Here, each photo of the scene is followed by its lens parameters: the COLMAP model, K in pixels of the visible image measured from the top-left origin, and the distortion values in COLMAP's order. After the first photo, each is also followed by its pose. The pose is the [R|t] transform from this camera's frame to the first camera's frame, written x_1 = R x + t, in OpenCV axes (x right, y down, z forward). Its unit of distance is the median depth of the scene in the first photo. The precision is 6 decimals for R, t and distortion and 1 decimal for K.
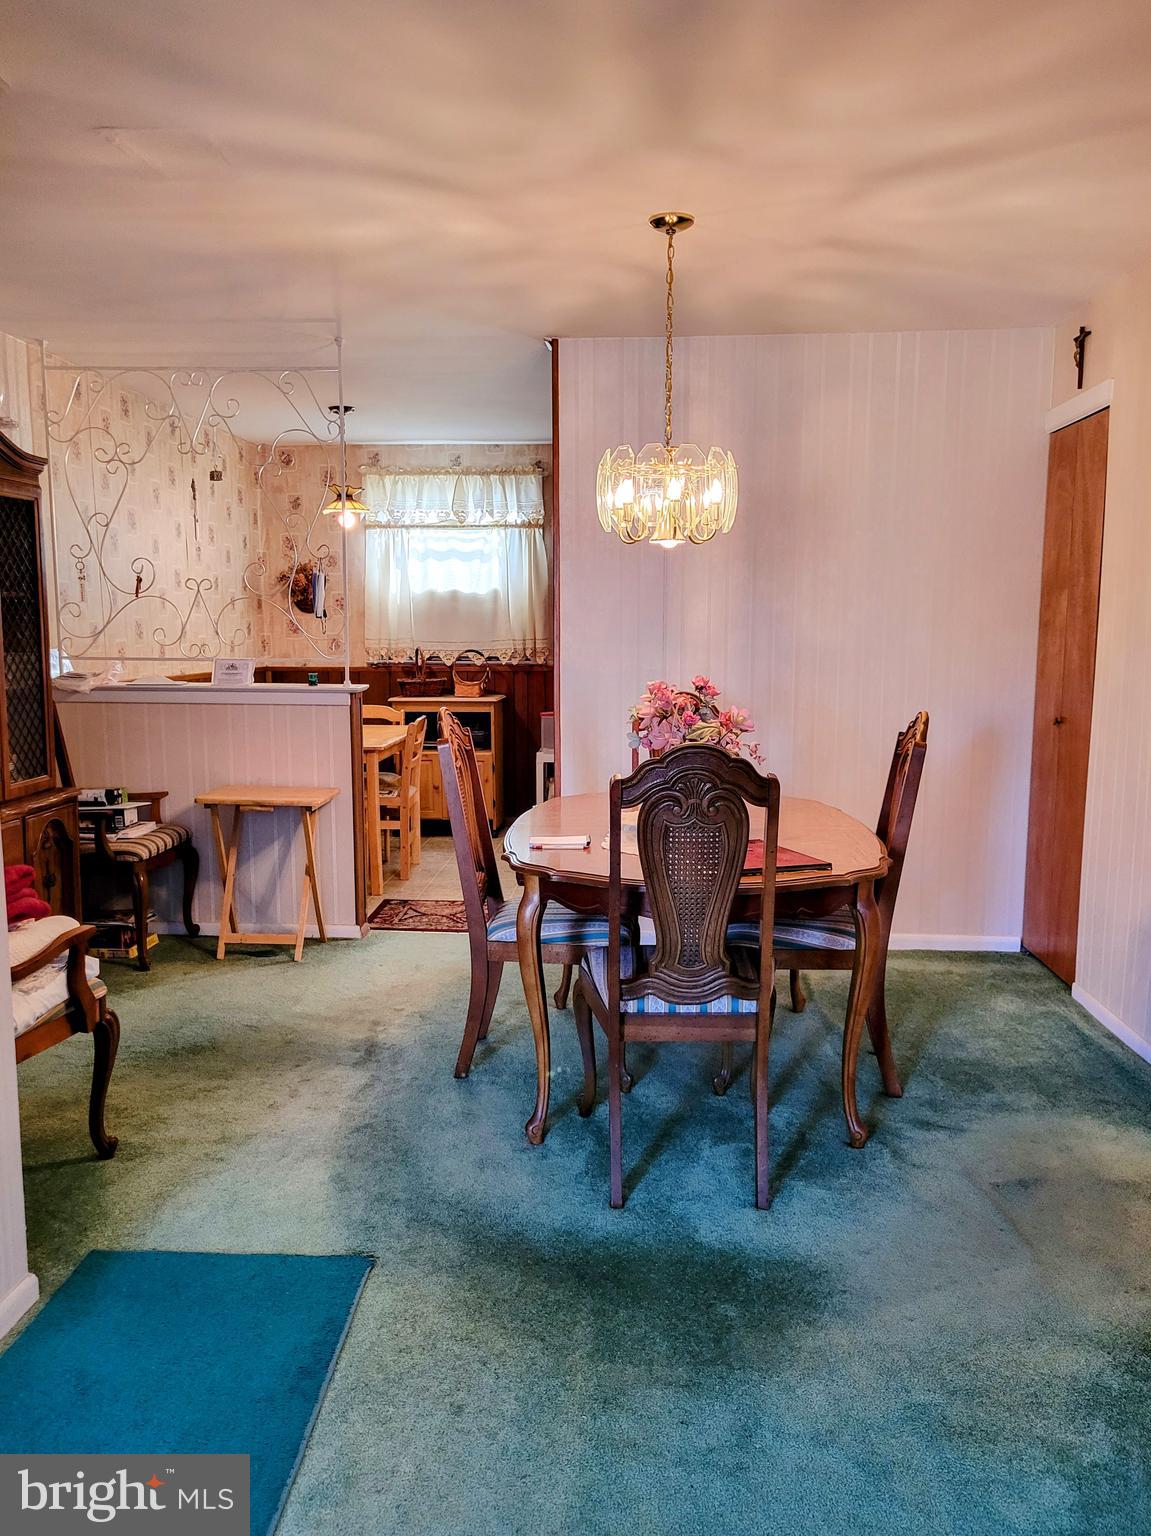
lens RADIAL K [[1173.1, 0, 581.8], [0, 1173.1, 775.1], [0, 0, 1]] dist [0.046466, -0.022257]
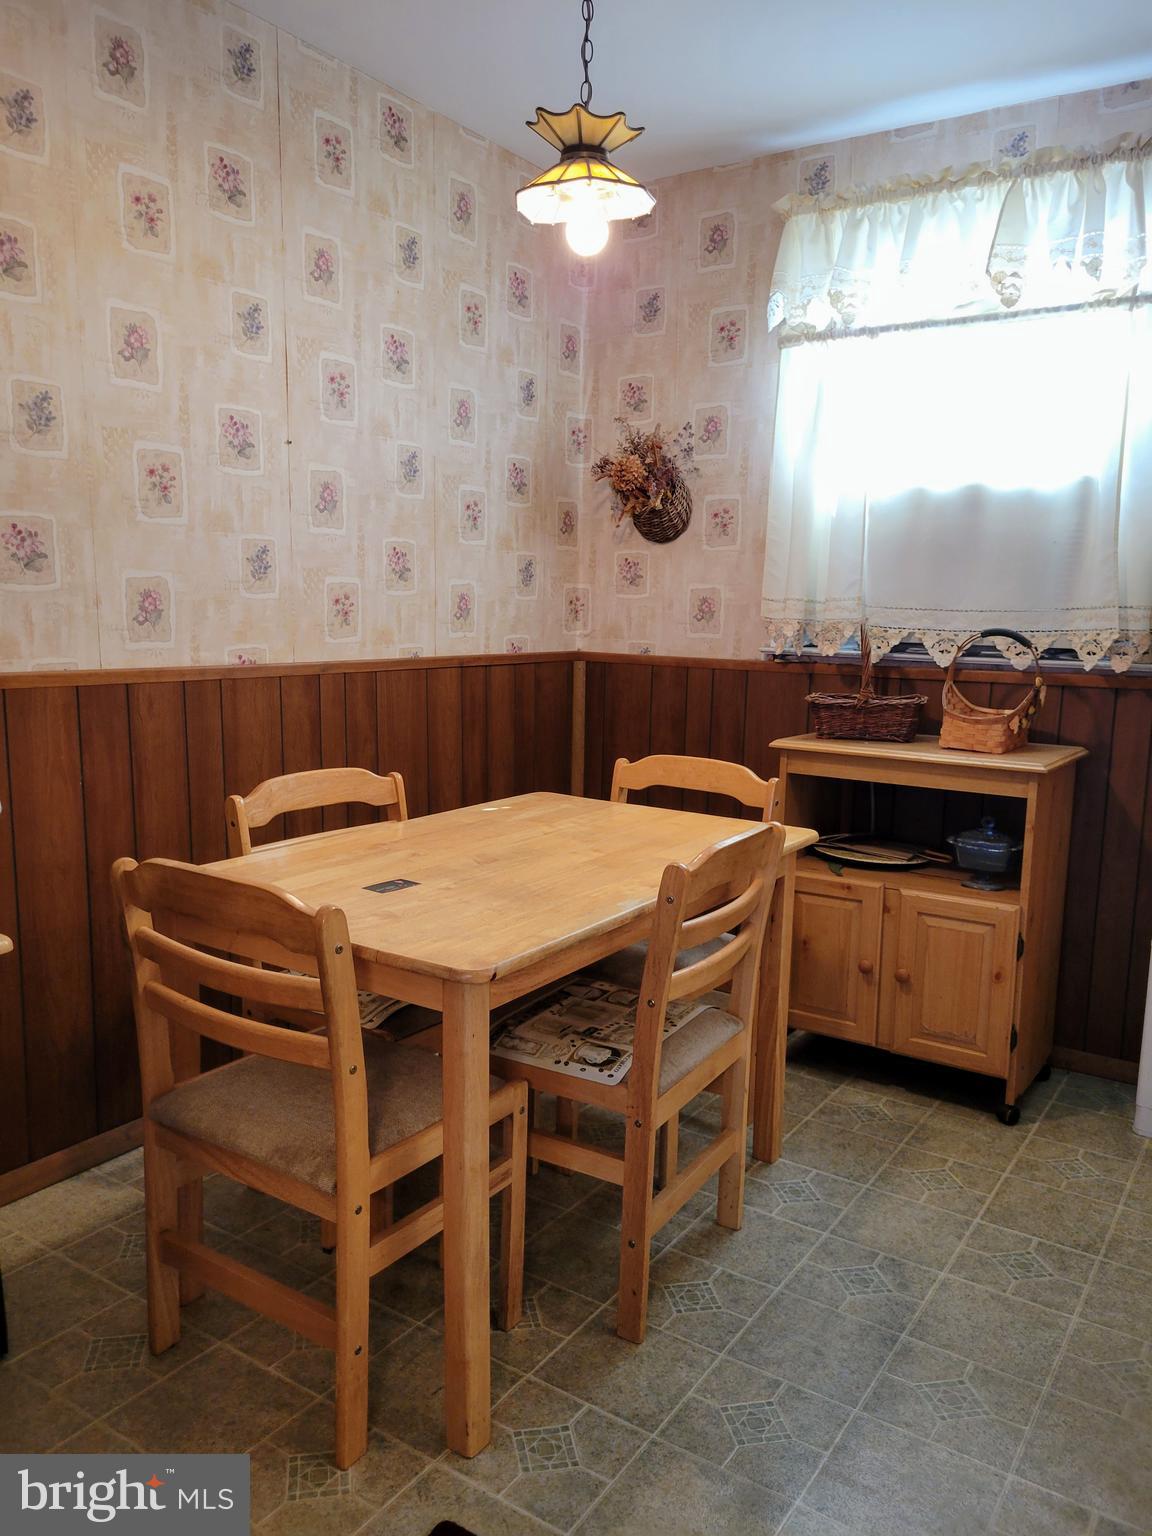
lens RADIAL K [[1173.1, 0, 573.8], [0, 1173.1, 782.5], [0, 0, 1]] dist [0.046466, -0.022257]
pose [[0.862542, 0.099474, -0.496110, -0.015048], [-0.084689, 0.995035, 0.052270, -0.063882], [0.498847, -0.003070, 0.866685, 0.578420]]
